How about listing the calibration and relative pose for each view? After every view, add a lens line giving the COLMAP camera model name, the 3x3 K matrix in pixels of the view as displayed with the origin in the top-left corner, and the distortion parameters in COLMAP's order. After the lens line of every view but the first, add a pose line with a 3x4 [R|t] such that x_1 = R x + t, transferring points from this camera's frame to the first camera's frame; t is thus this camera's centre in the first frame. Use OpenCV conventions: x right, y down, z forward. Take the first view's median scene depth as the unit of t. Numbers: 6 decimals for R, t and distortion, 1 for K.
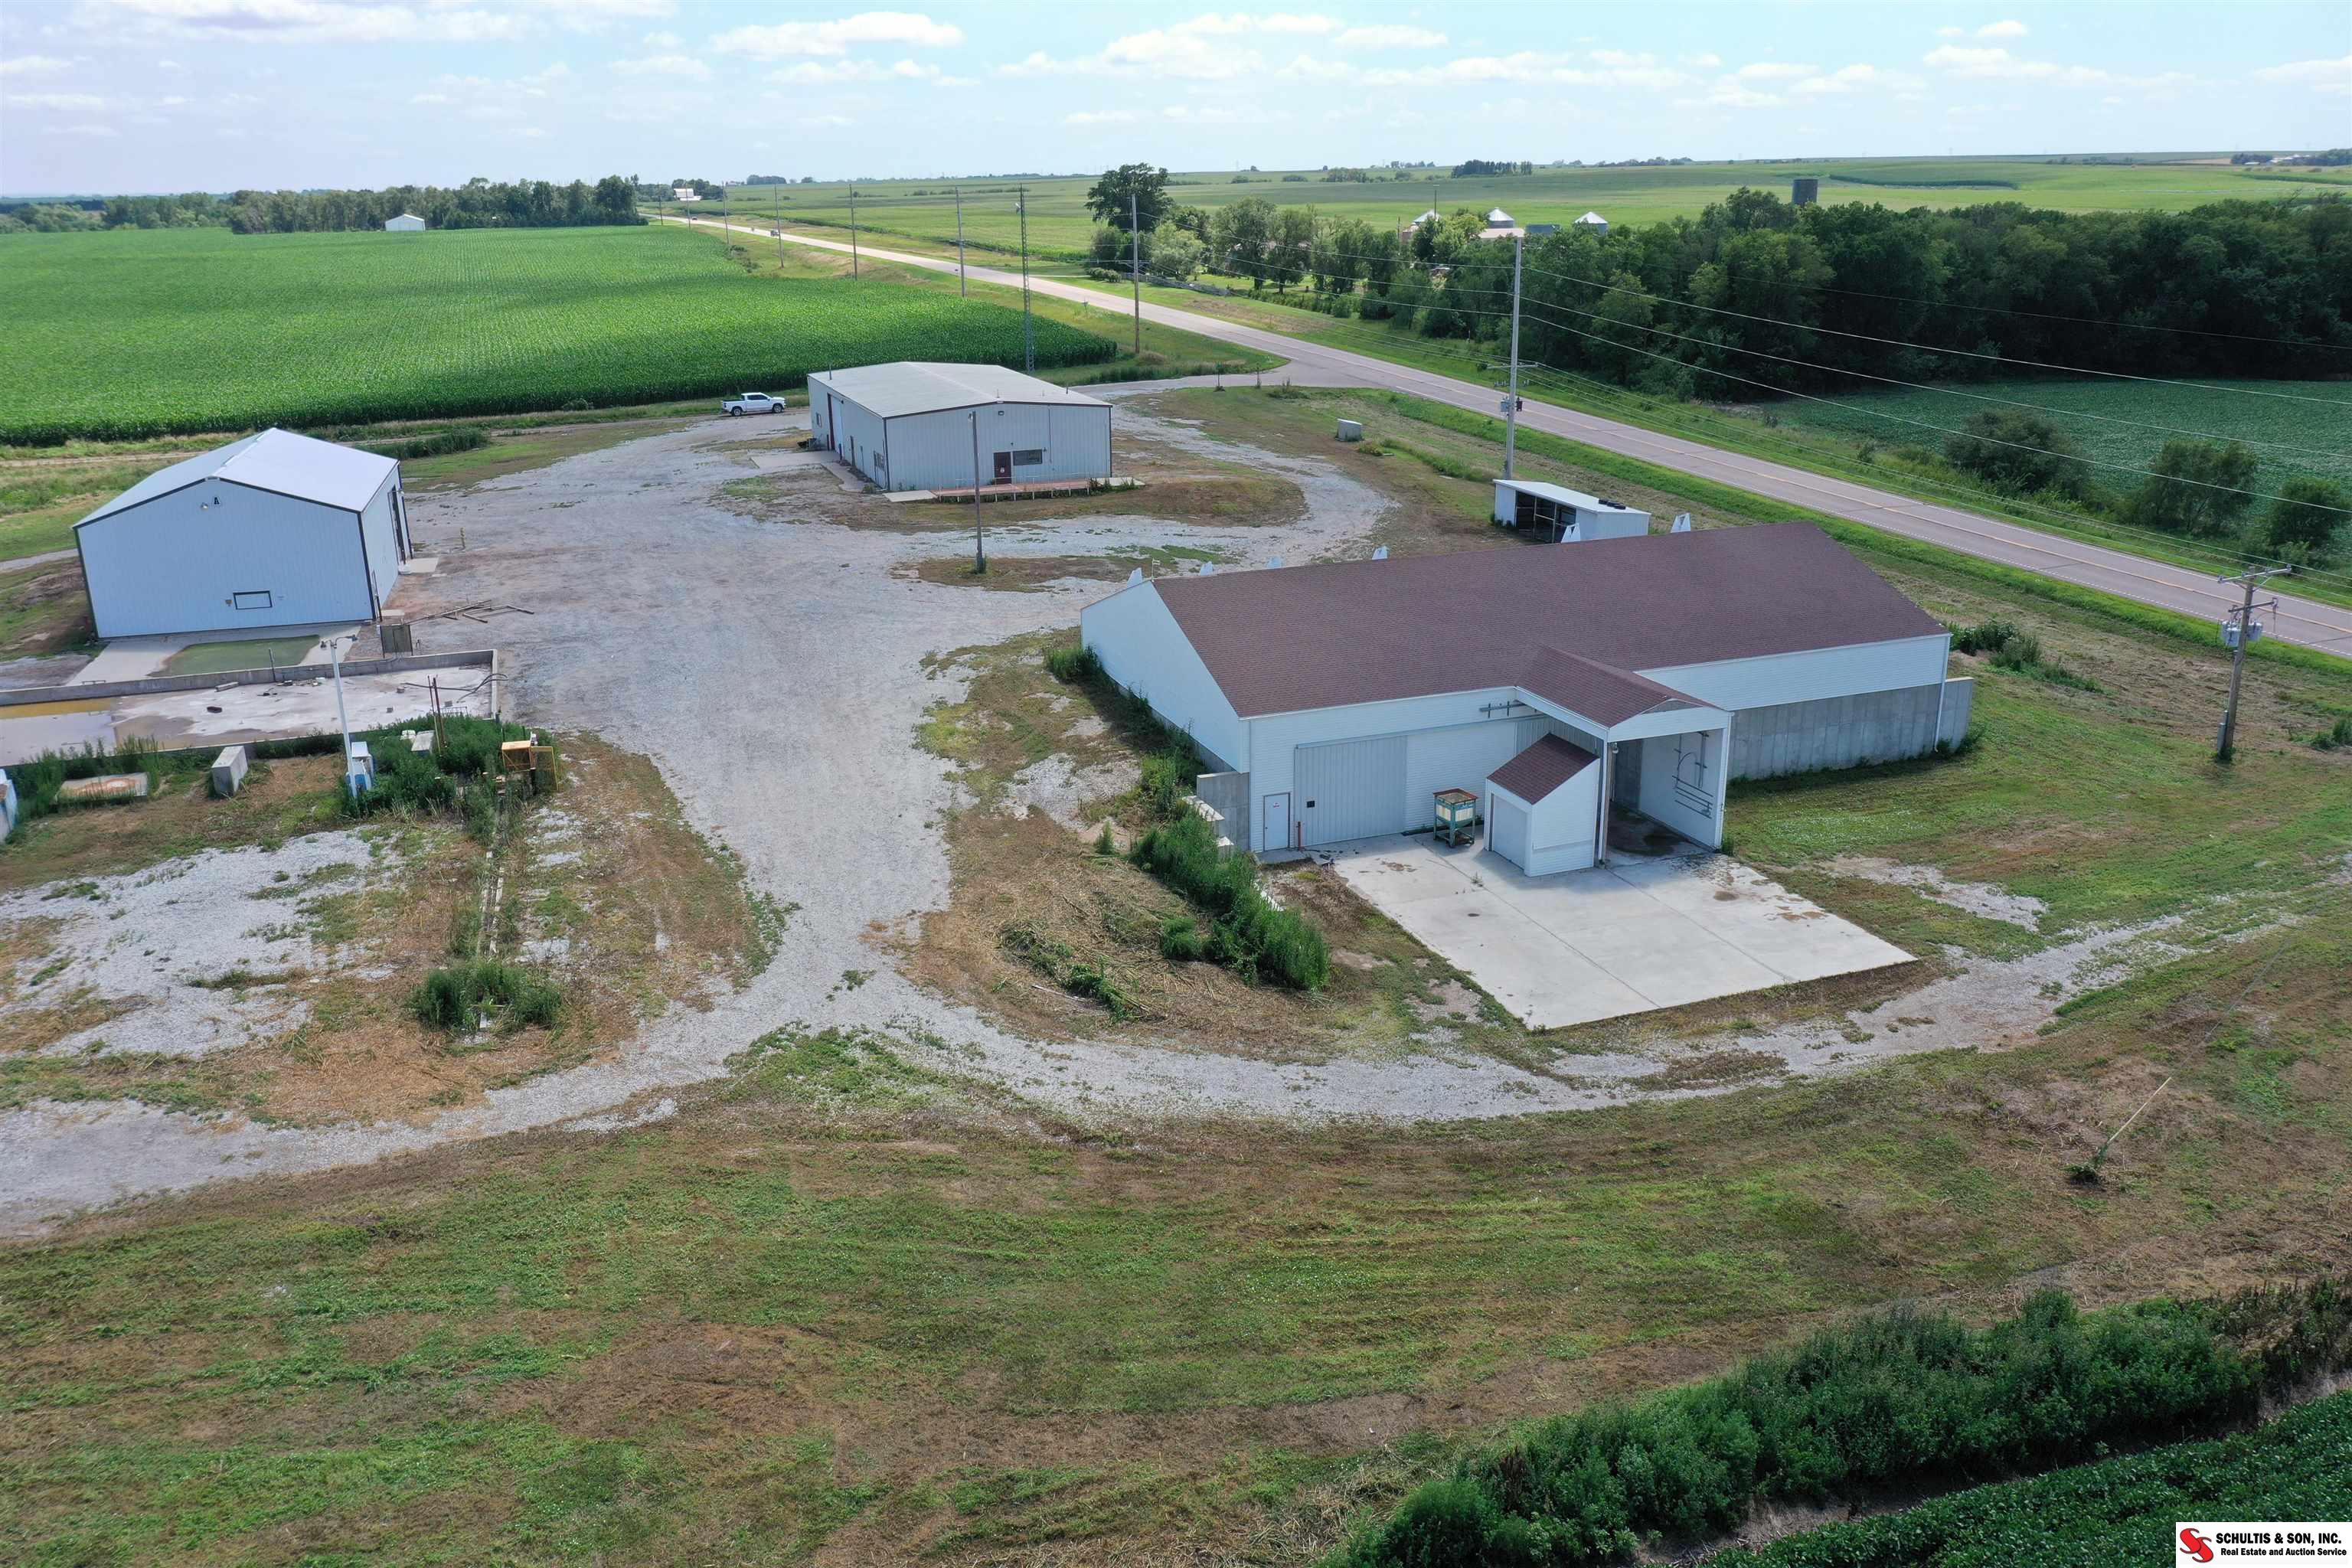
lens RADIAL K [[1968.0, 0, 1176.0], [0, 1968.0, 784.0], [0, 0, 1]] dist [-0.003352, 0.000028]
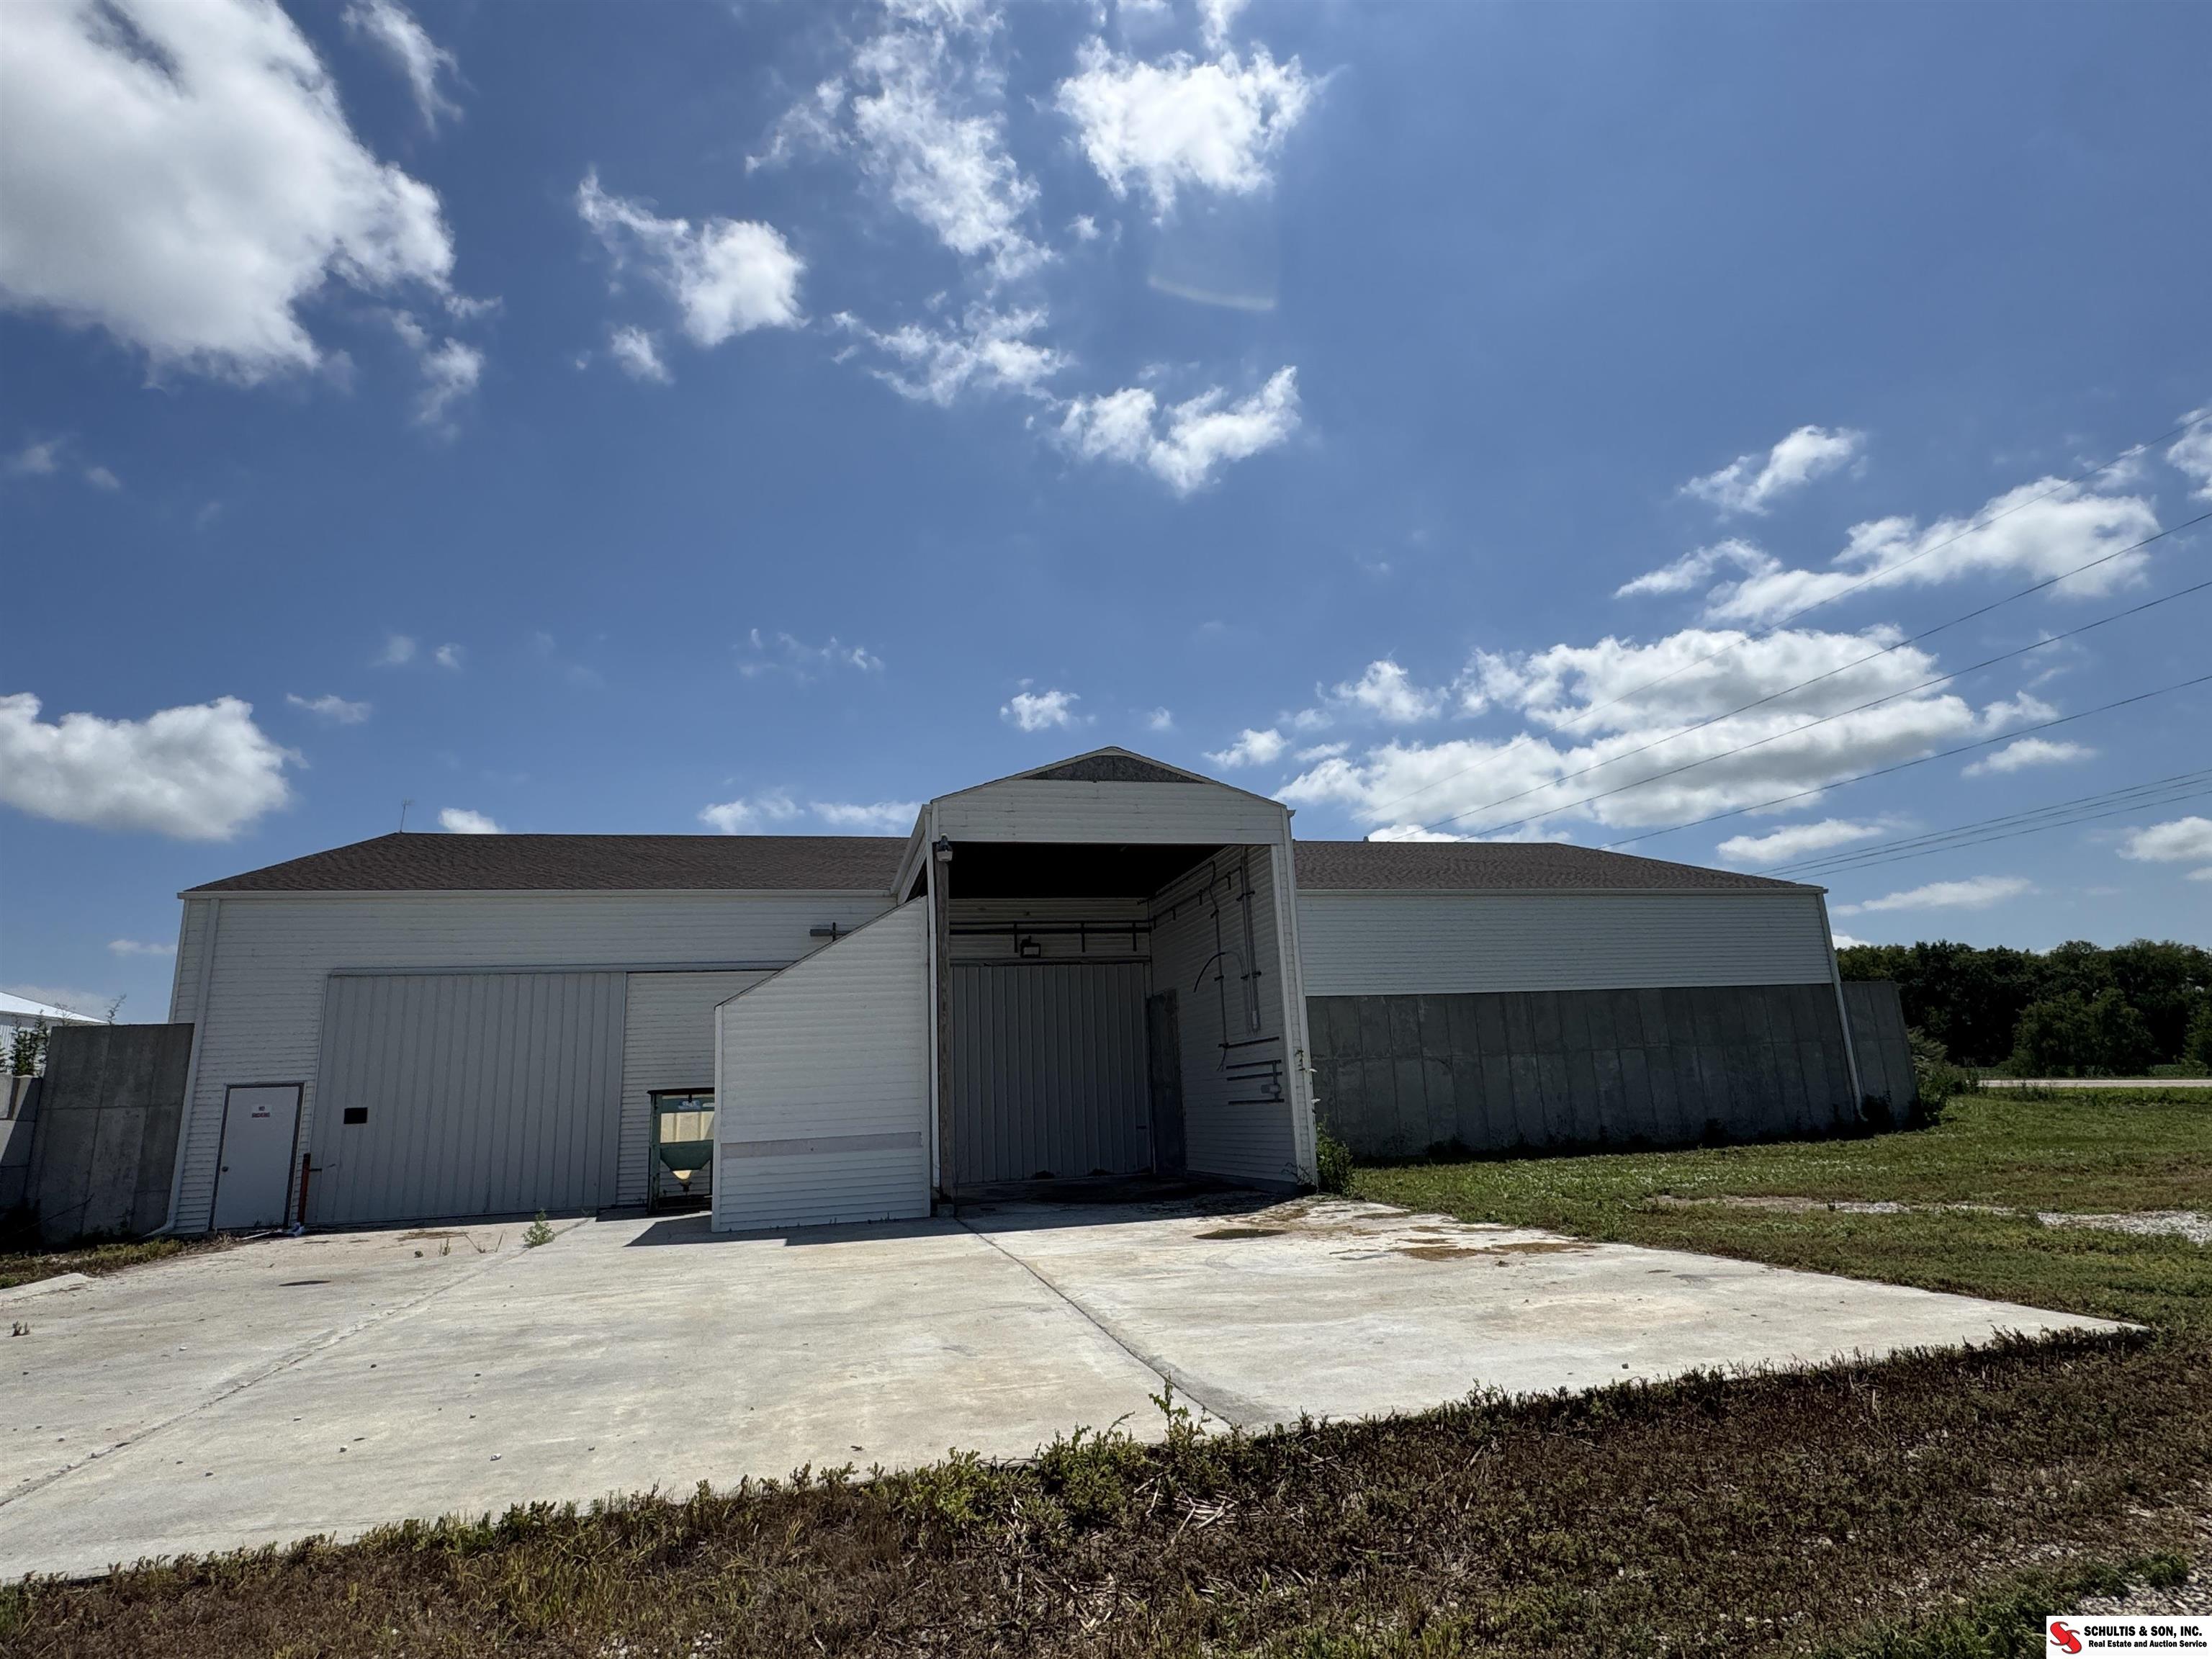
lens RADIAL K [[1207.1, 0, 1145.1], [0, 1207.1, 891.9], [0, 0, 1]] dist [-0.000789, 0.002163]
pose [[0.993686, -0.050489, -0.100192, 0.265303], [-0.003494, 0.878661, -0.477433, 0.091440], [0.112140, 0.474768, 0.872937, 0.760262]]
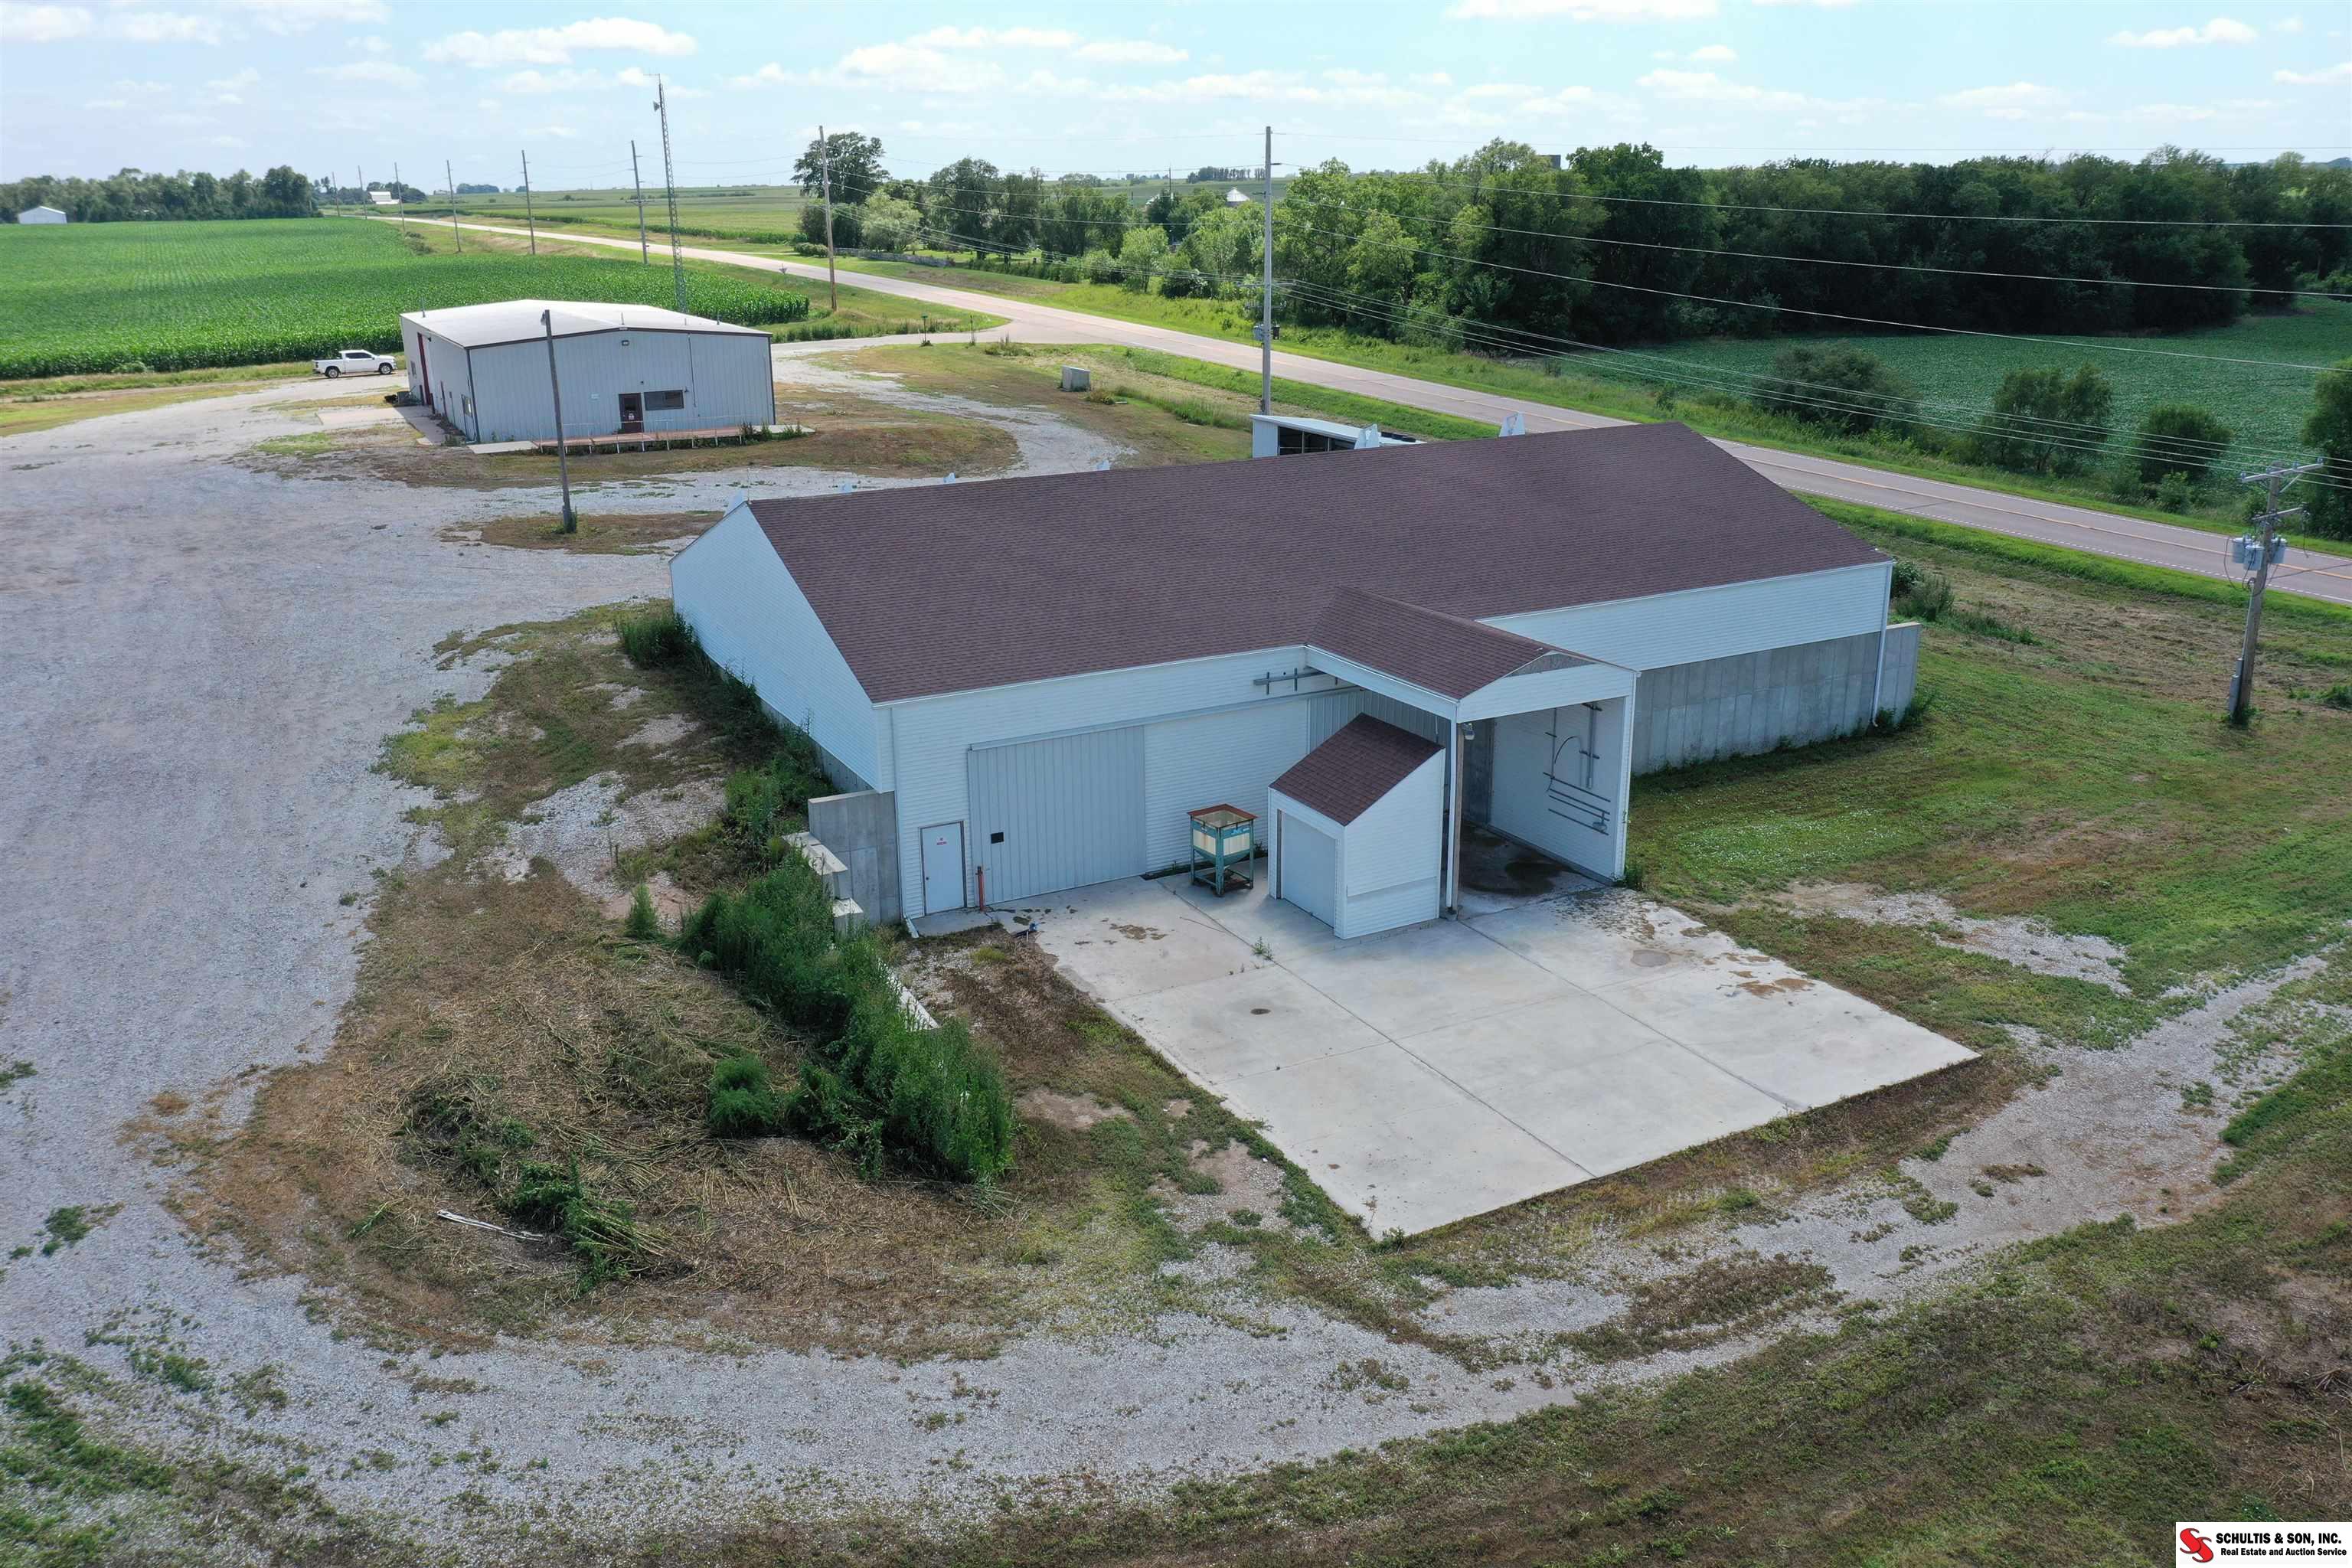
lens RADIAL K [[1911.7, 0, 1174.5], [0, 1911.7, 722.0], [0, 0, 1]] dist [-0.034695, -0.002479]
pose [[0.991994, -0.032789, 0.121958, 0.050664], [0.037637, 0.998581, -0.037667, -0.001590], [-0.120549, 0.041956, 0.991820, 0.376100]]
